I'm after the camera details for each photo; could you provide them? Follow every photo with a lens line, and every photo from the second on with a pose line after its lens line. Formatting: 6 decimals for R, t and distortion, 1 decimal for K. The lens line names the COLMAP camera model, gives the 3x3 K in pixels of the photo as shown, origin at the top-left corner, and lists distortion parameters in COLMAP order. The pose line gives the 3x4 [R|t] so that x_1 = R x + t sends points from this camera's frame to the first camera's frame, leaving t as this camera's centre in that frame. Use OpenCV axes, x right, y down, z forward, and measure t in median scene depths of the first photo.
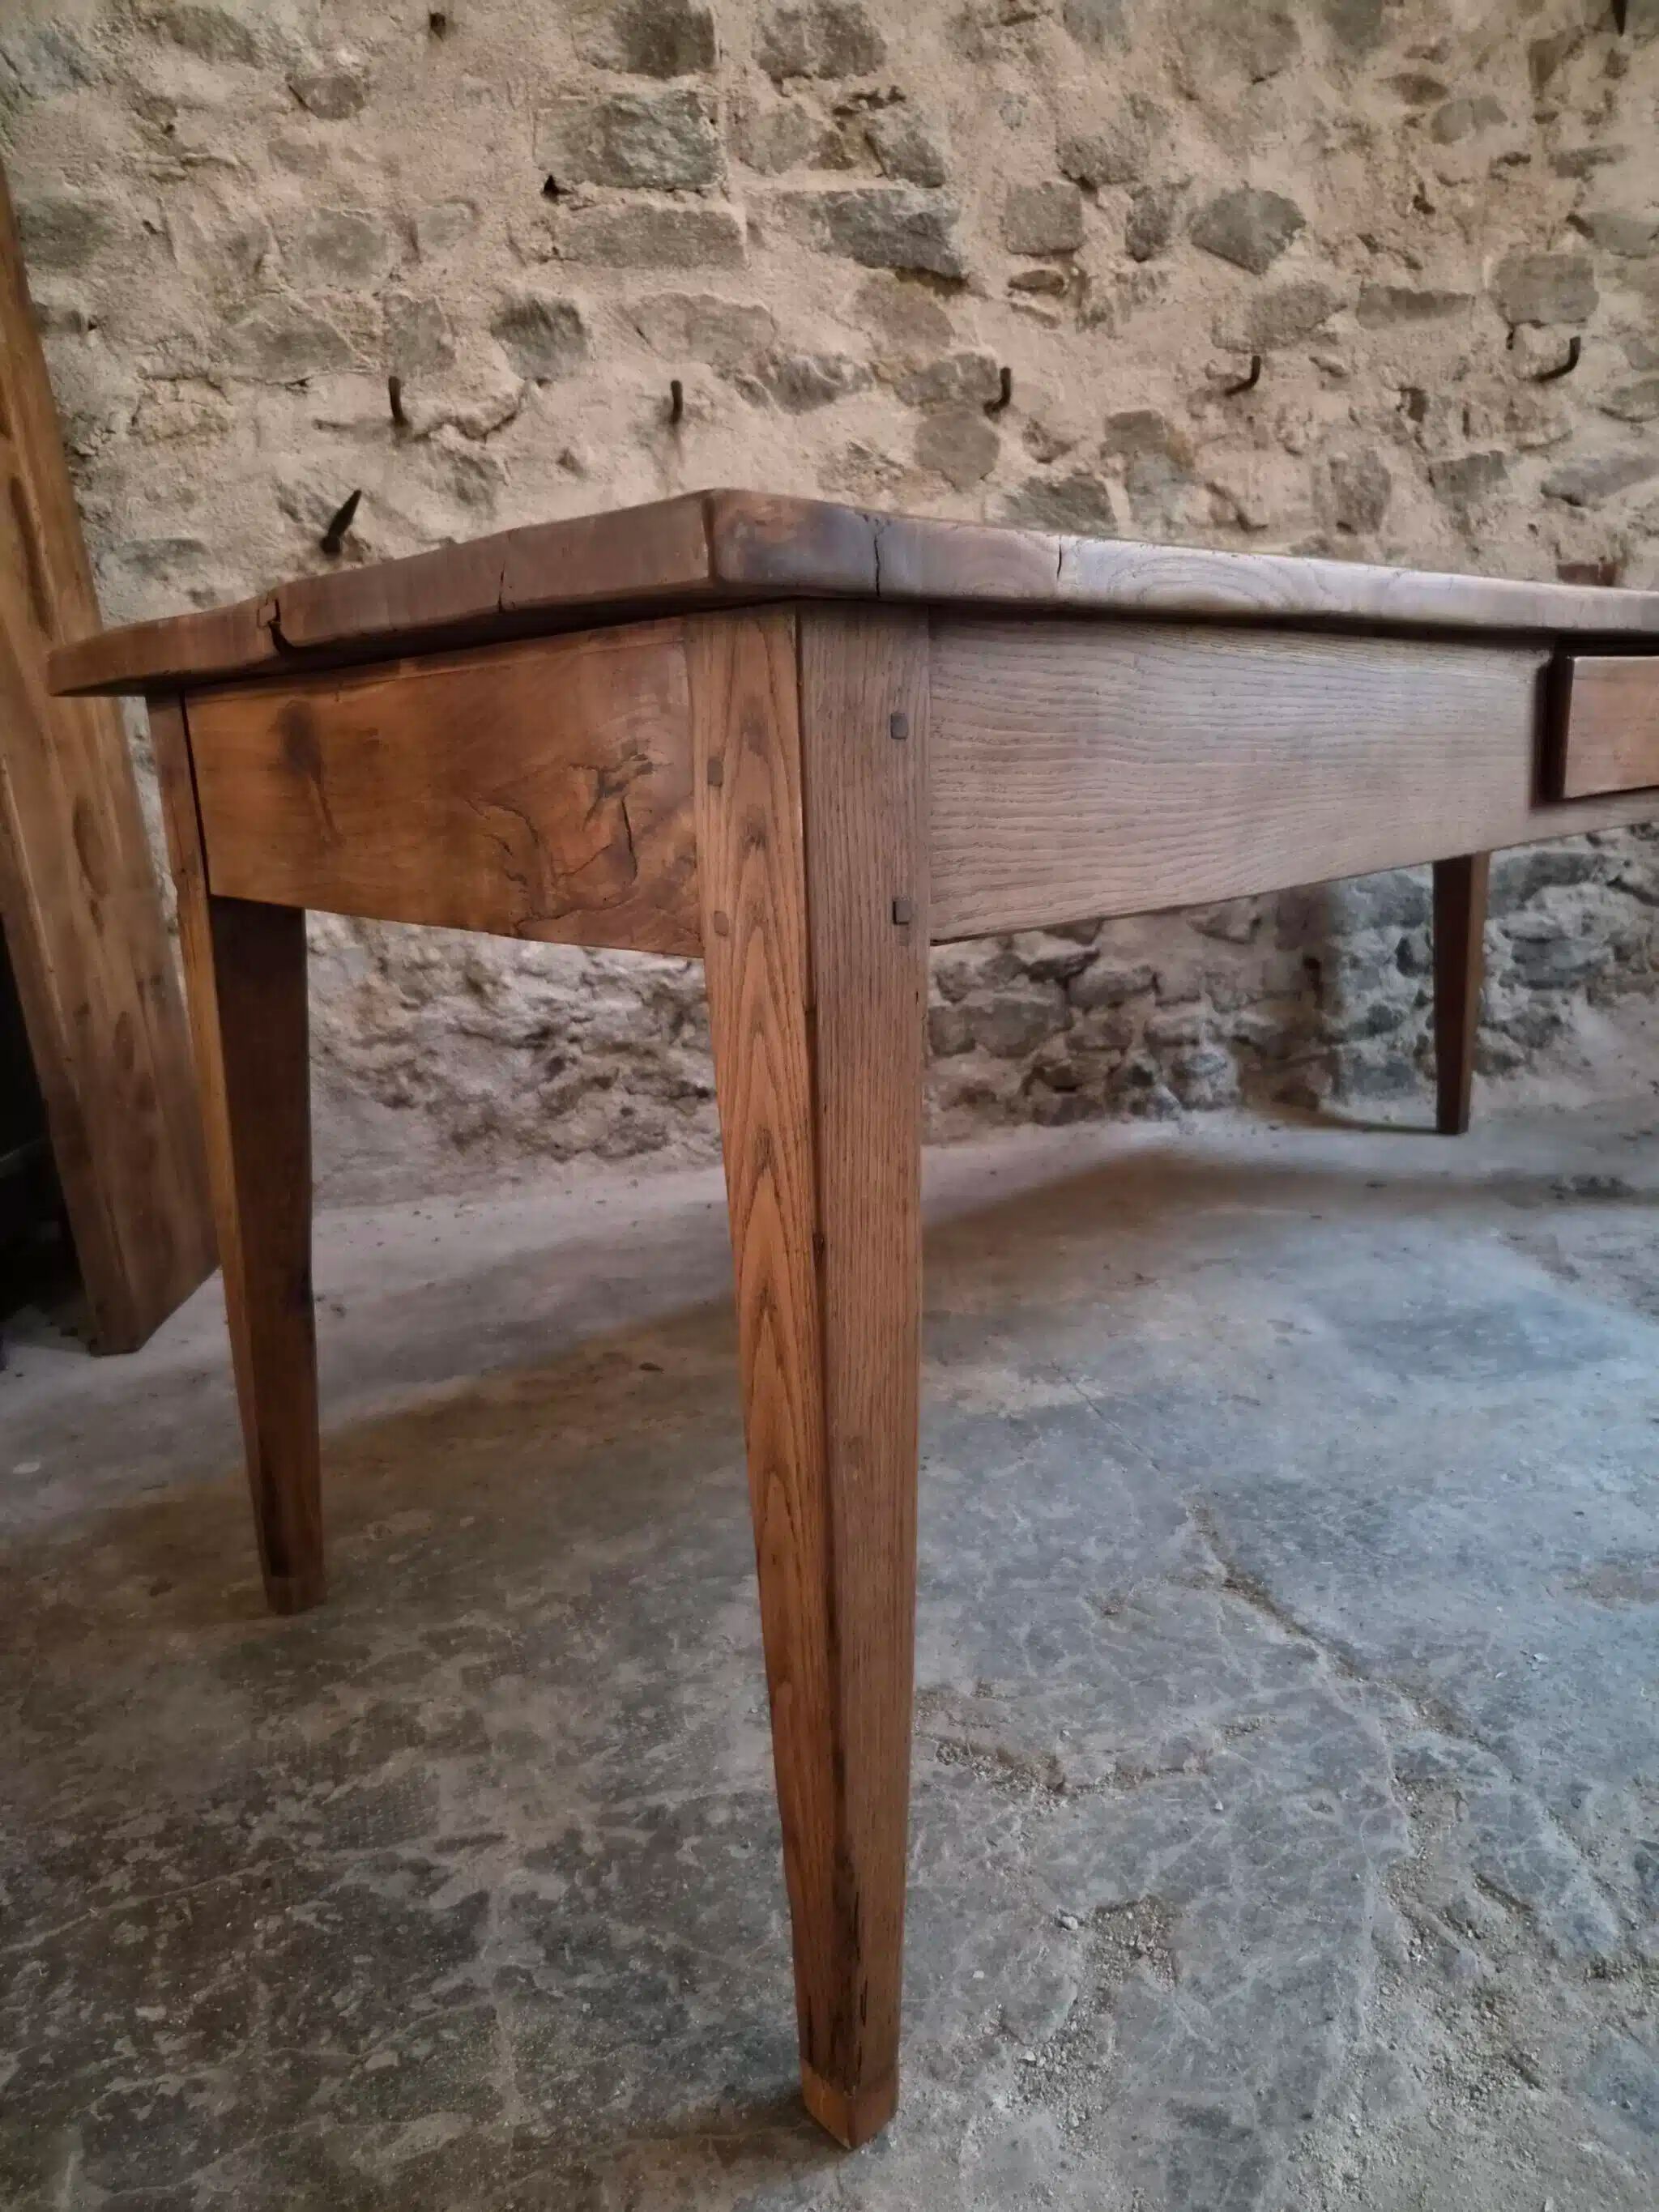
lens RADIAL K [[1492.7, 0, 828.4], [0, 1492.7, 1118.2], [0, 0, 1]] dist [0.054487, -0.047593]
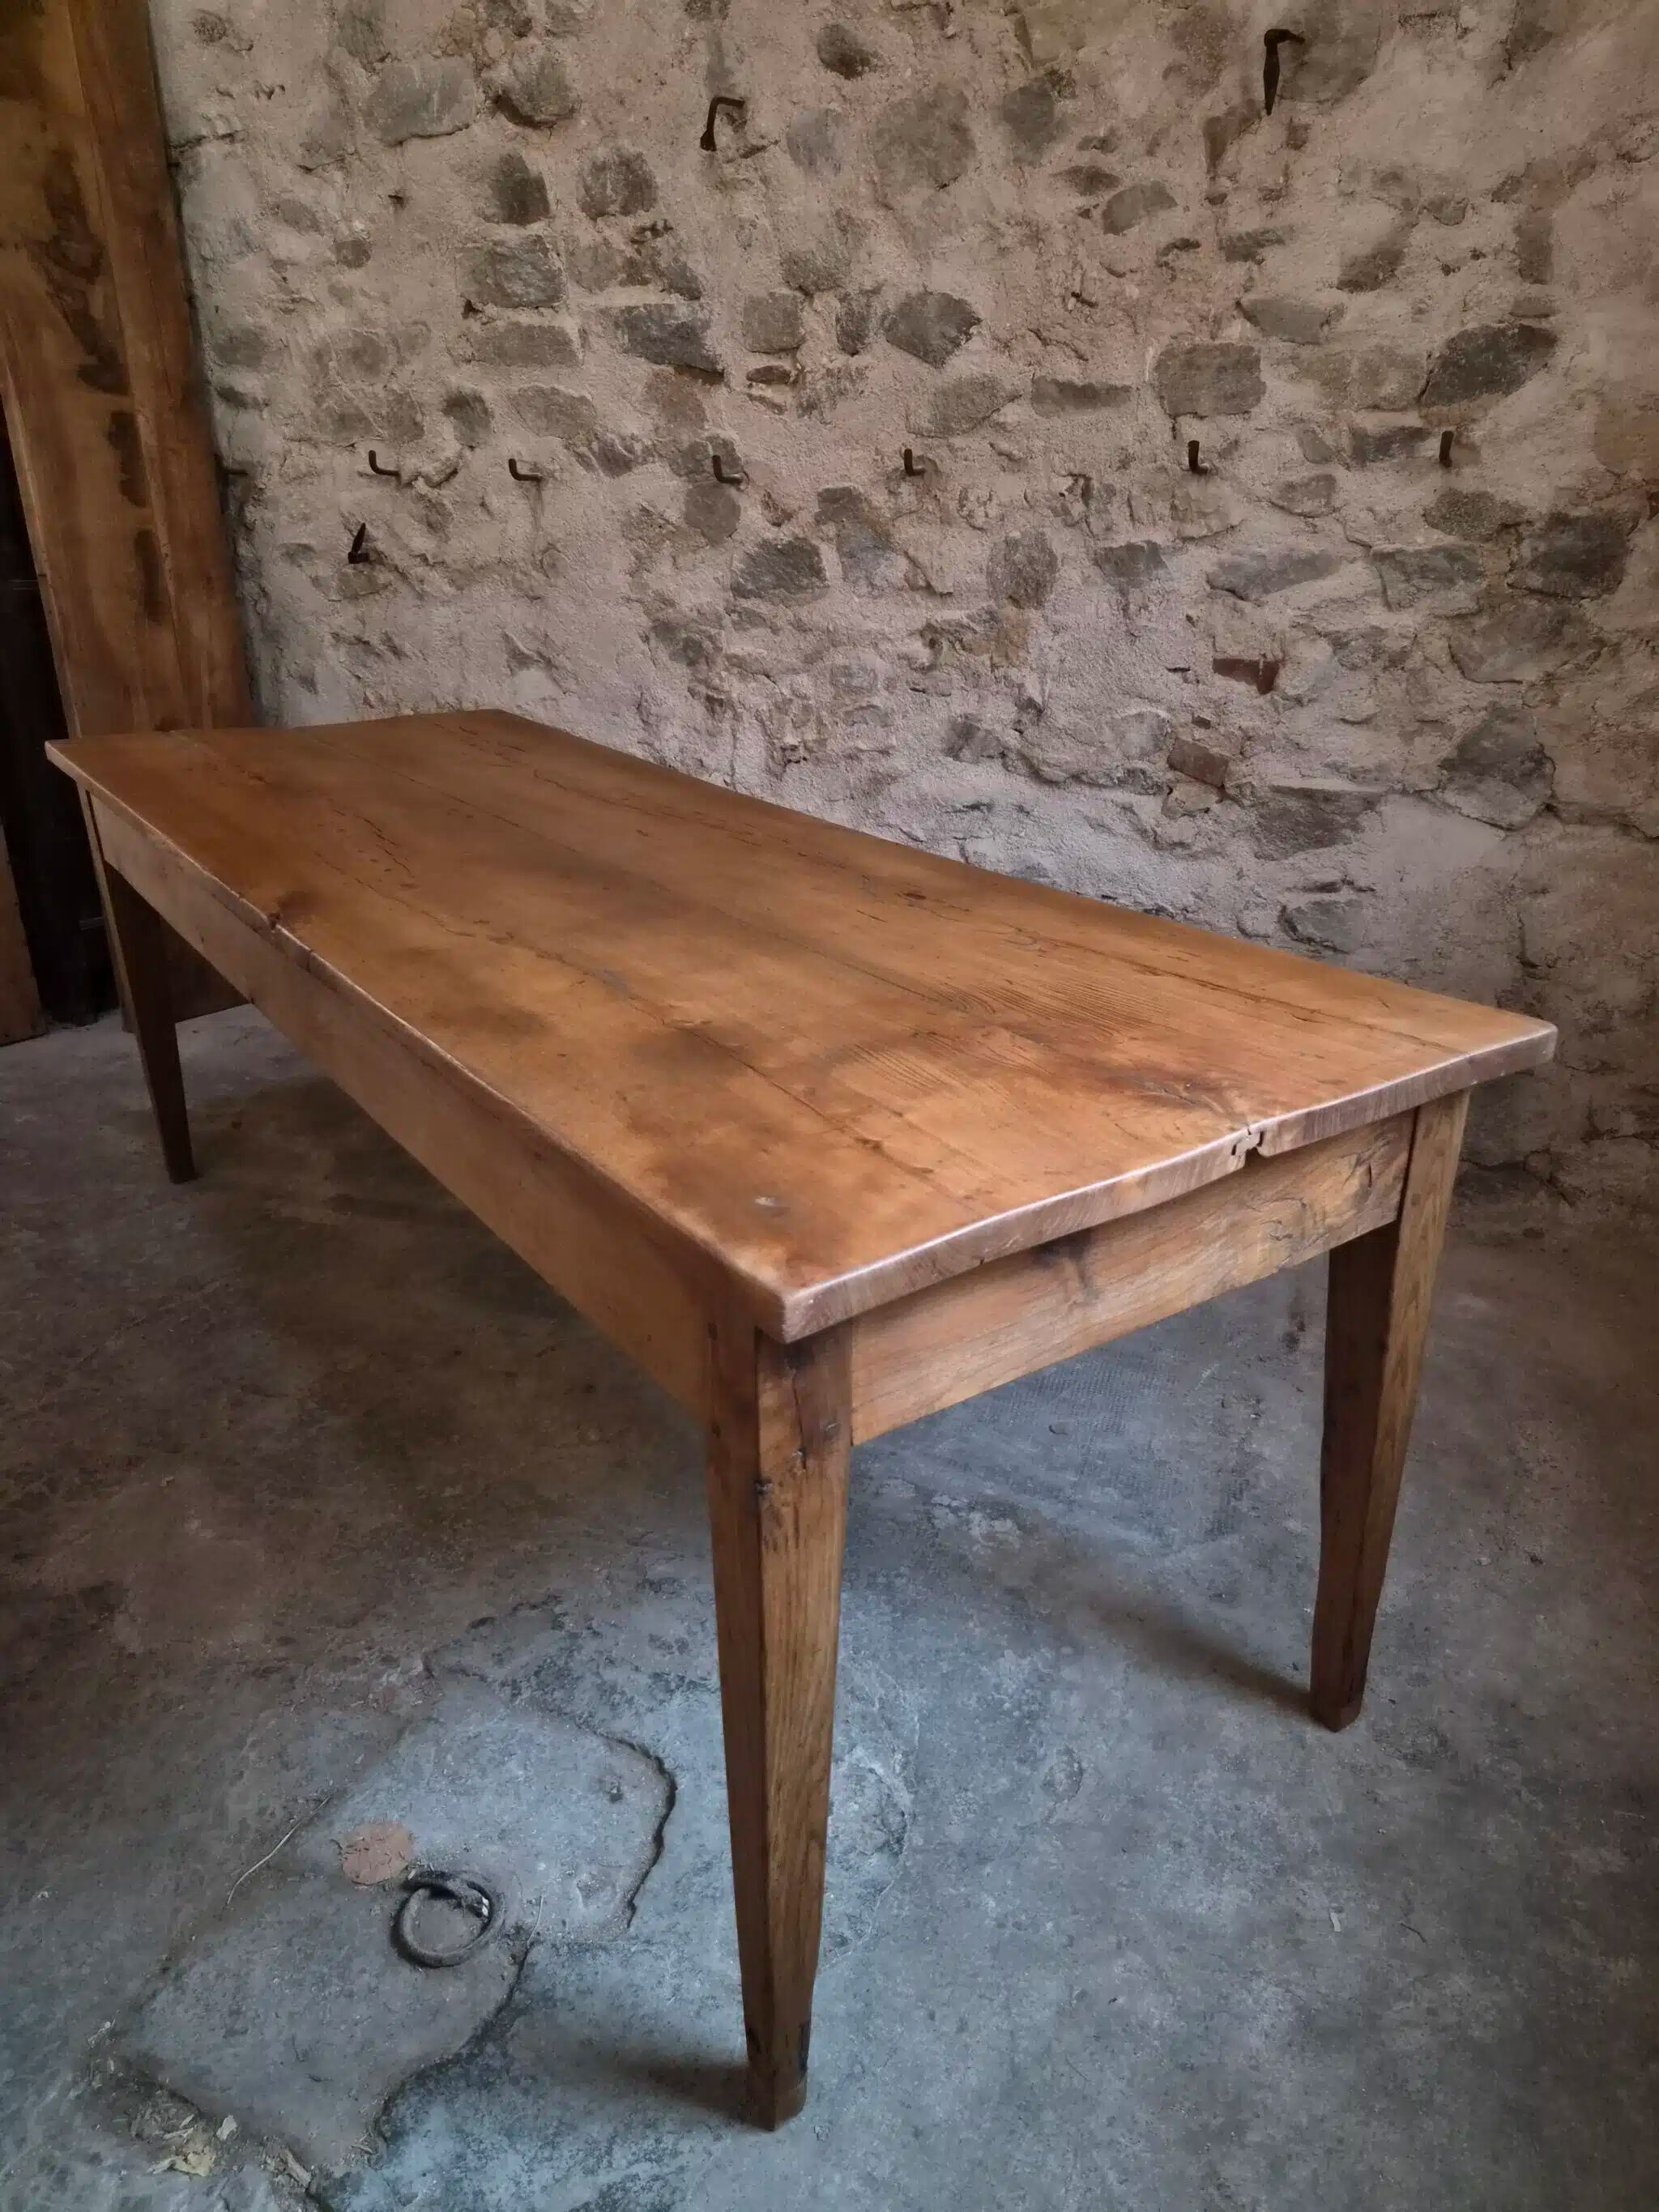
lens RADIAL K [[1476.4, 0, 843.5], [0, 1476.4, 1107.7], [0, 0, 1]] dist [0.064435, -0.048743]
pose [[0.778825, 0.296623, -0.552672, 1.026719], [-0.196264, 0.952114, 0.234432, -0.292954], [0.595745, -0.074112, 0.799747, 0.041383]]
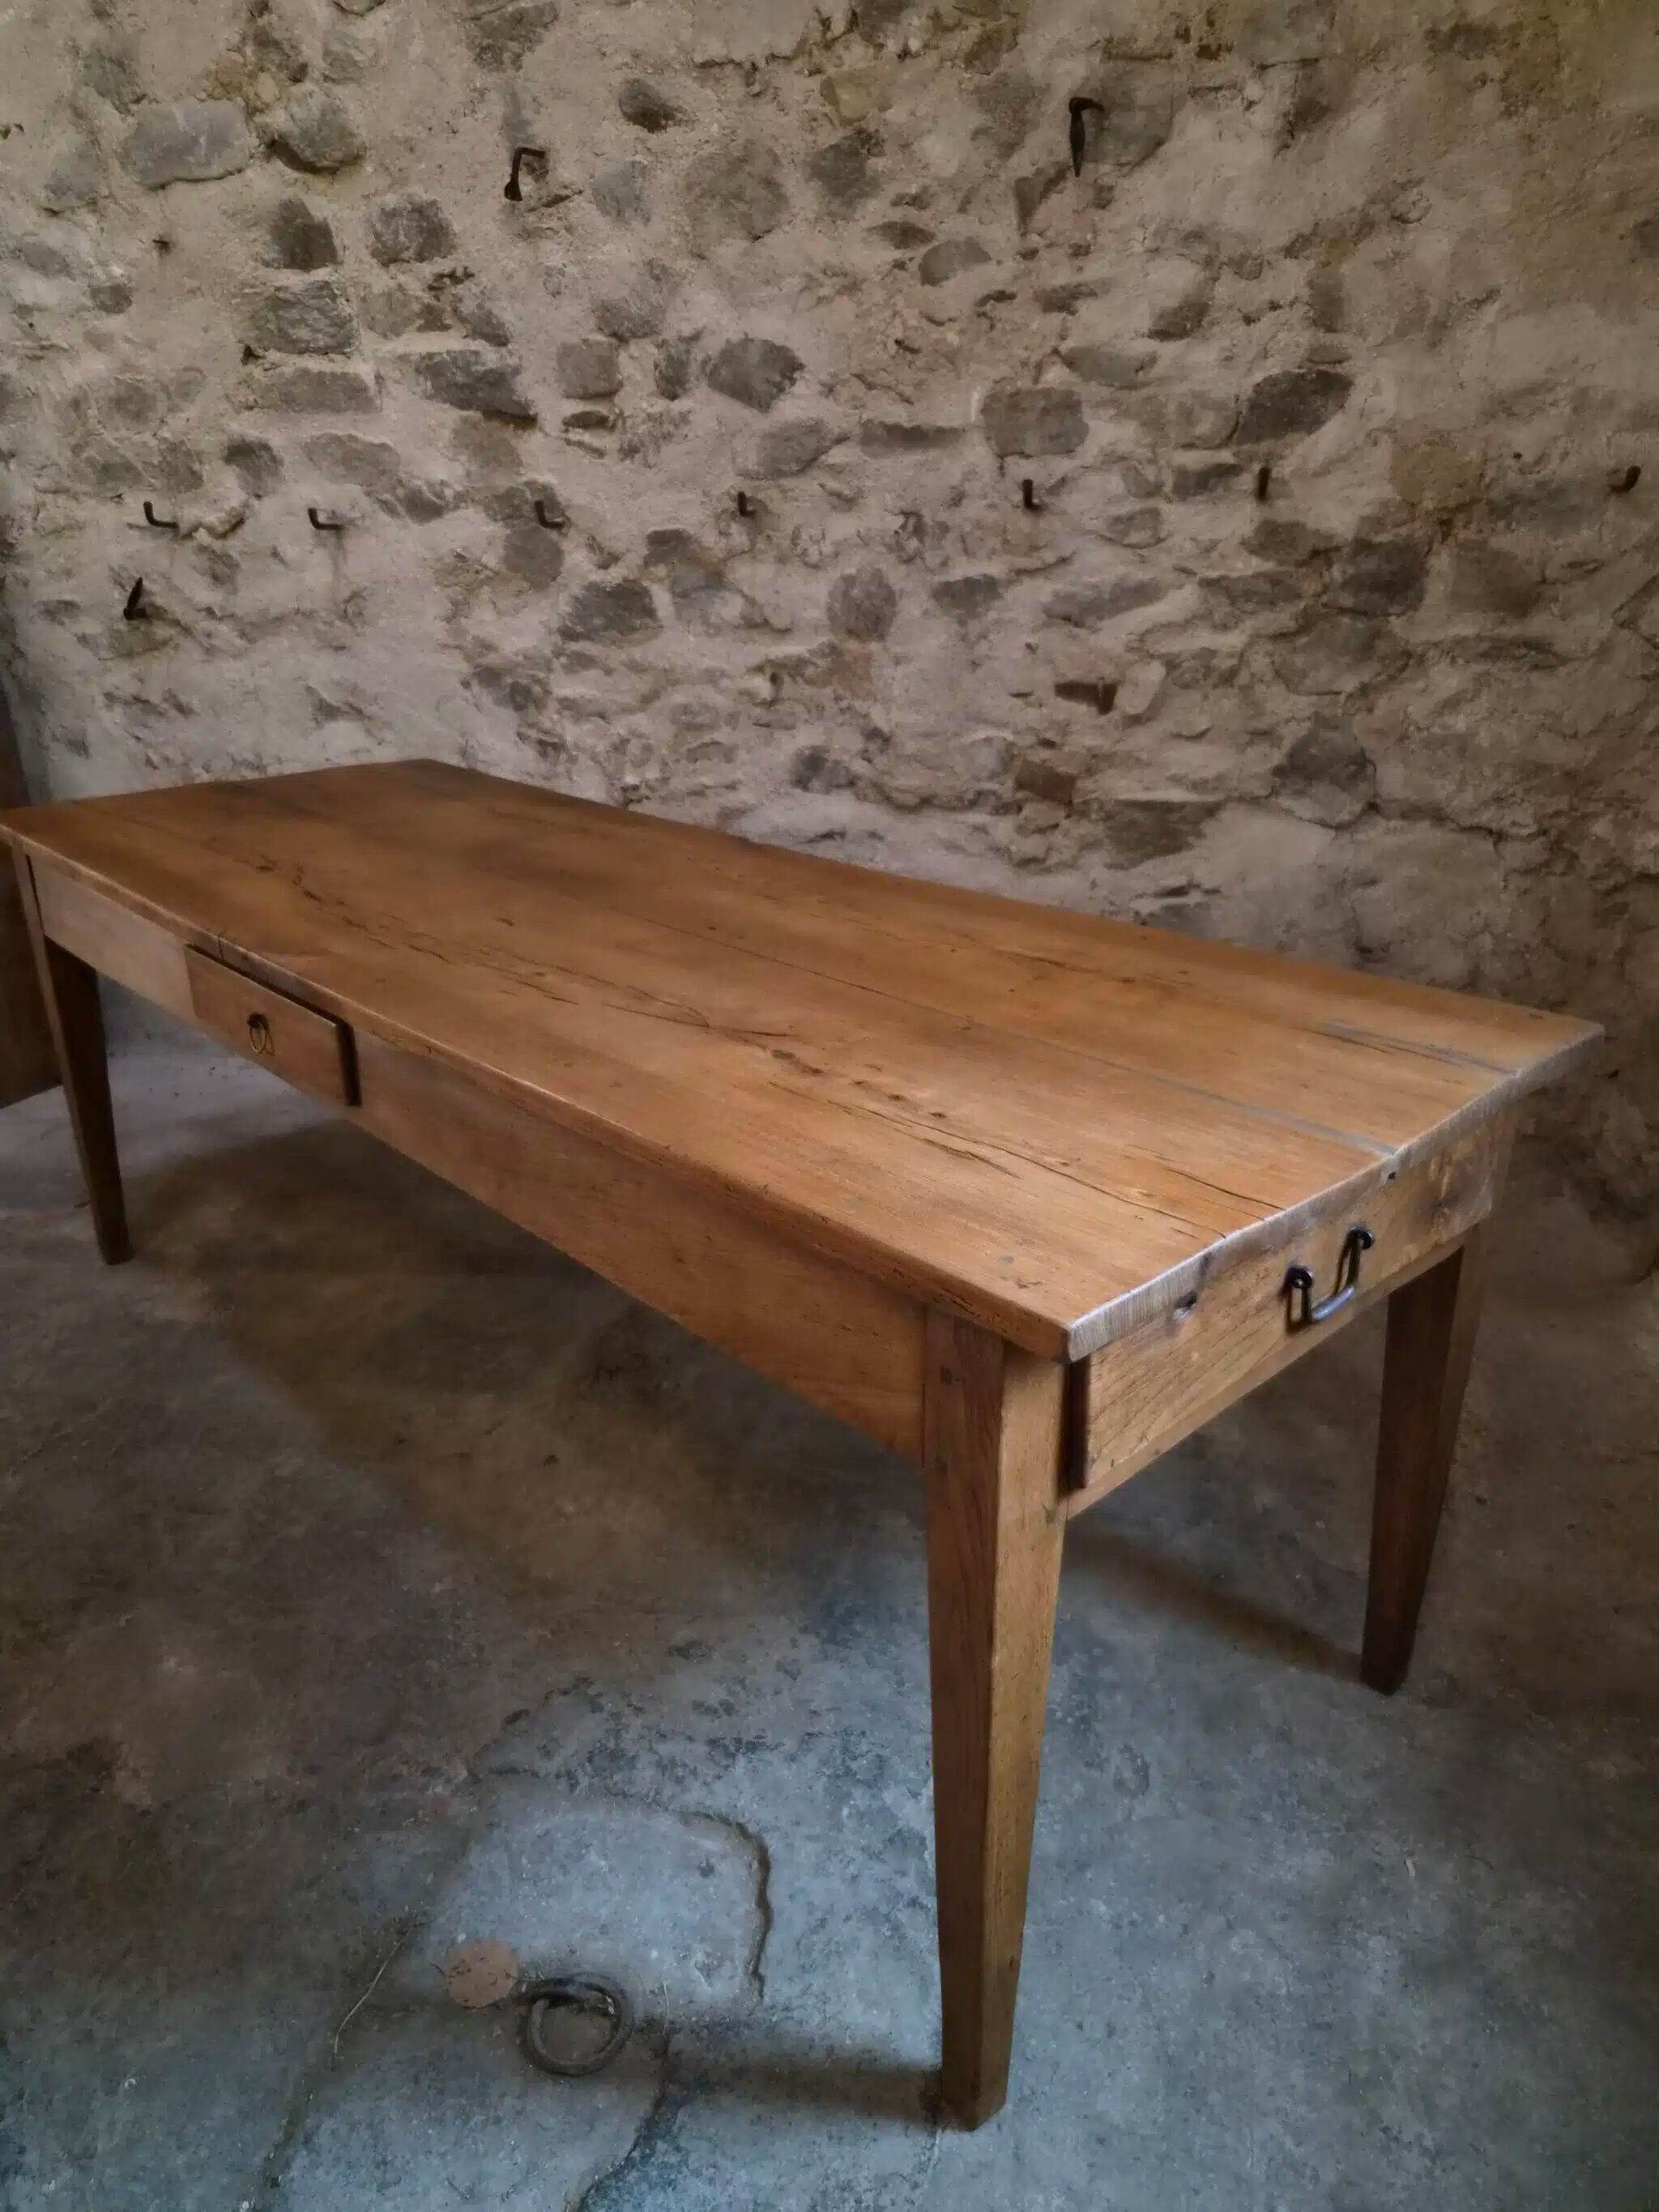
lens RADIAL K [[1493.2, 0, 821.5], [0, 1493.2, 1092.4], [0, 0, 1]] dist [0.058820, -0.049212]
pose [[0.884308, 0.207256, -0.418384, 0.925525], [-0.138445, 0.972175, 0.188968, -0.290900], [0.445907, -0.109182, 0.888395, -0.038919]]
